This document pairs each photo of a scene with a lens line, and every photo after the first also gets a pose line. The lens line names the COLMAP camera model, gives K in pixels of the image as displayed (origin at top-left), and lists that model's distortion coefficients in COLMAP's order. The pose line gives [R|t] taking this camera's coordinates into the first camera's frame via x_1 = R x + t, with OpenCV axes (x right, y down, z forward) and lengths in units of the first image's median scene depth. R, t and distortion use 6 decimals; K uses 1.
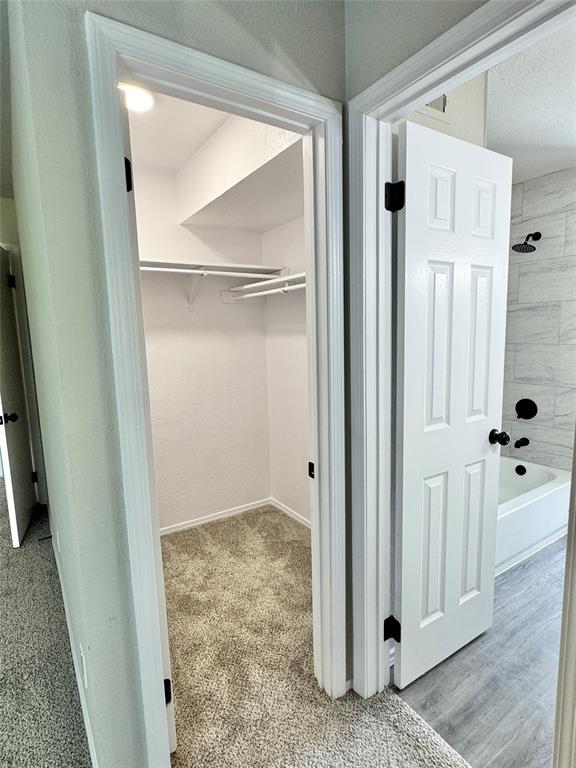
lens RADIAL K [[411.5, 0, 288.0], [0, 411.5, 384.0], [0, 0, 1]] dist [0.001278, 0.000141]
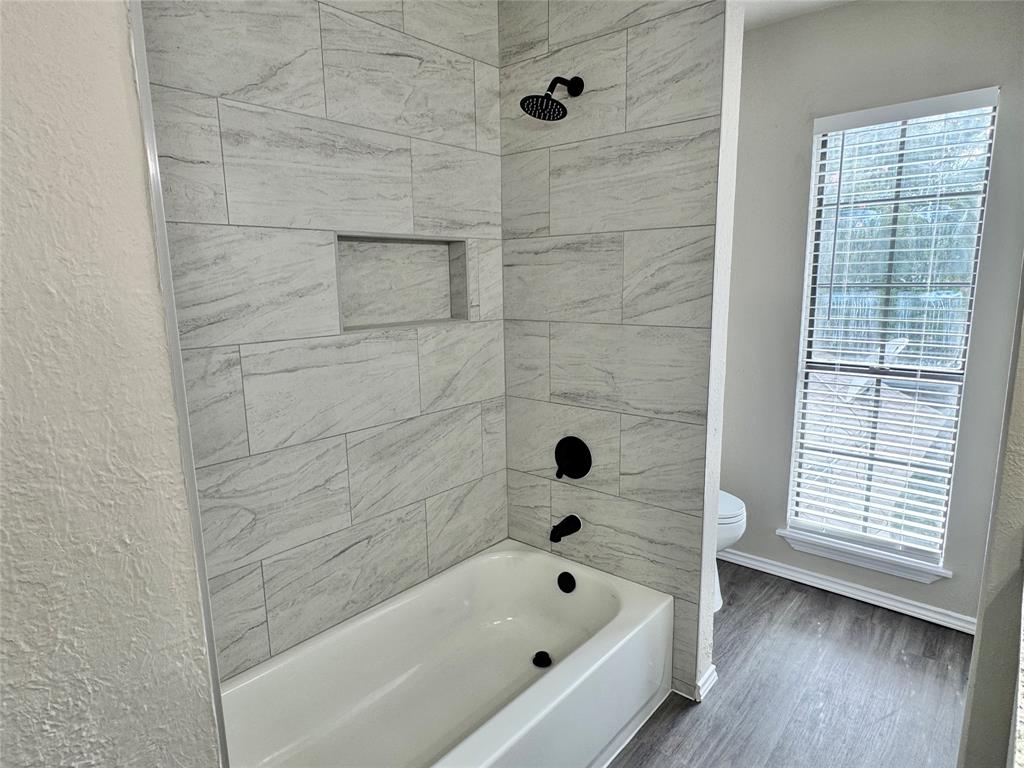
lens RADIAL K [[593.0, 0, 512.0], [0, 593.0, 384.0], [0, 0, 1]] dist [-0.000807, -0.000529]
pose [[0.962096, -0.035689, 0.270366, 0.337215], [0.025854, 0.998871, 0.039854, -0.056497], [-0.271483, -0.031353, 0.961932, 0.367779]]
